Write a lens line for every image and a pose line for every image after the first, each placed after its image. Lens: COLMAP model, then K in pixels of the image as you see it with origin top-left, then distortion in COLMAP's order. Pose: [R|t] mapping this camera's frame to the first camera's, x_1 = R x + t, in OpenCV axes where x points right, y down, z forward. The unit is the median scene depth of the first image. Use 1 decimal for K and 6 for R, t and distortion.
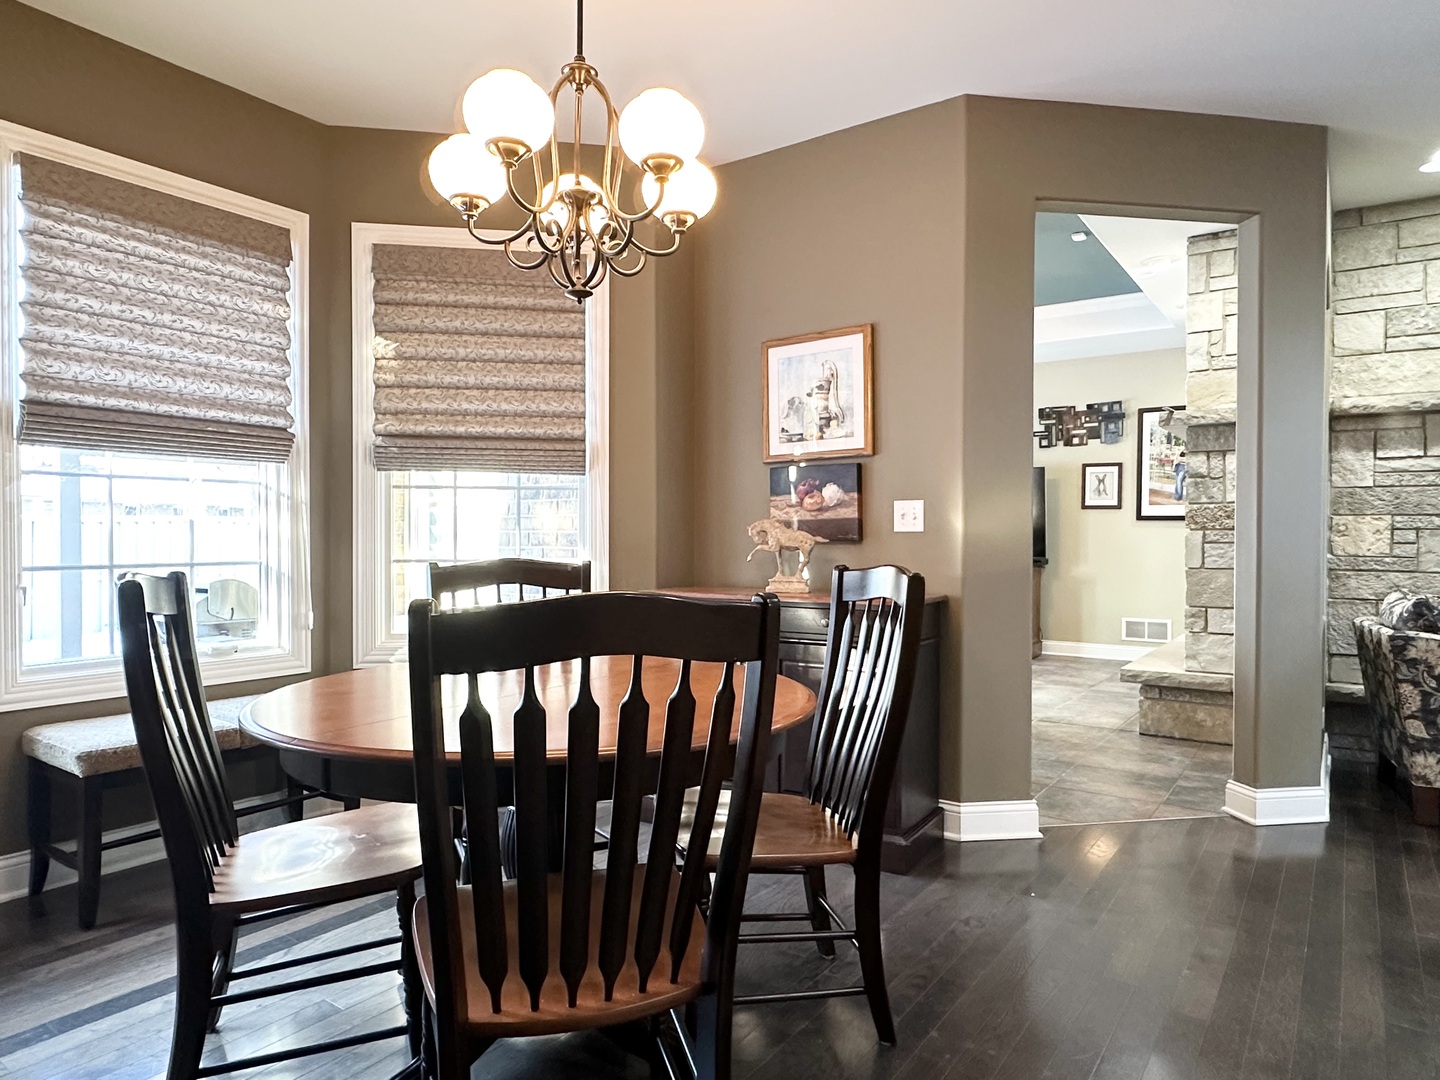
lens RADIAL K [[886.2, 0, 715.9], [0, 886.2, 548.3], [0, 0, 1]] dist [-0.001995, 0.002310]
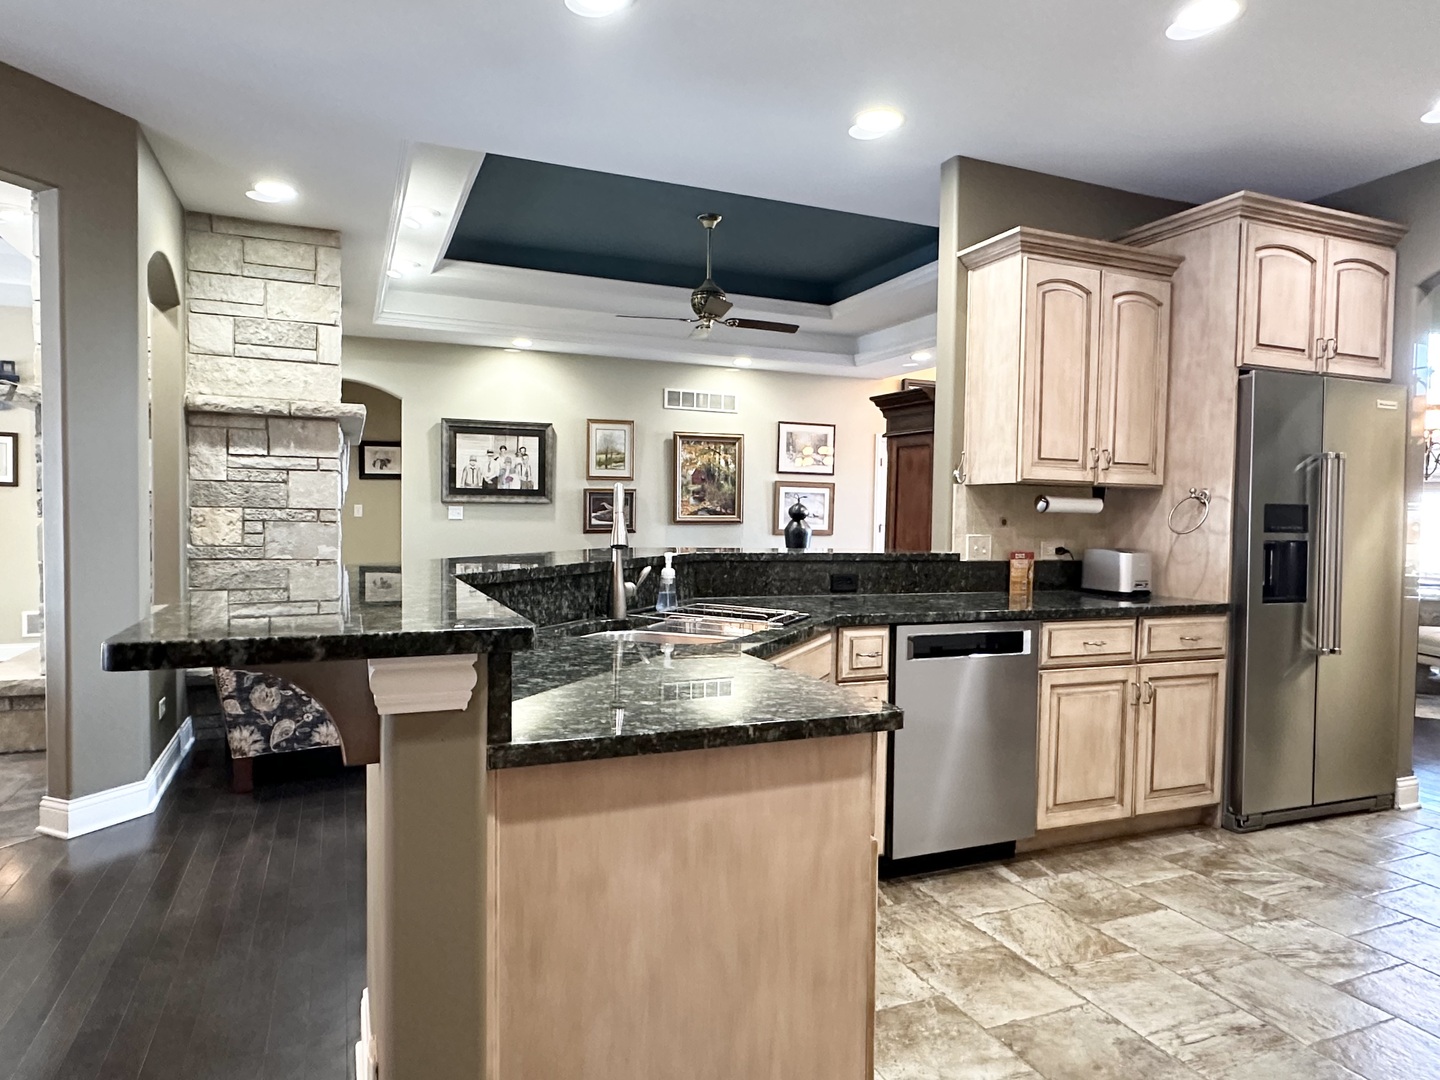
lens RADIAL K [[886.2, 0, 719.9], [0, 886.2, 541.1], [0, 0, 1]] dist [-0.001995, 0.002310]
pose [[0.529221, -0.022880, 0.848175, 0.149669], [0.000374, 0.999643, 0.026733, -0.025419], [-0.848484, -0.013830, 0.529040, -0.073275]]
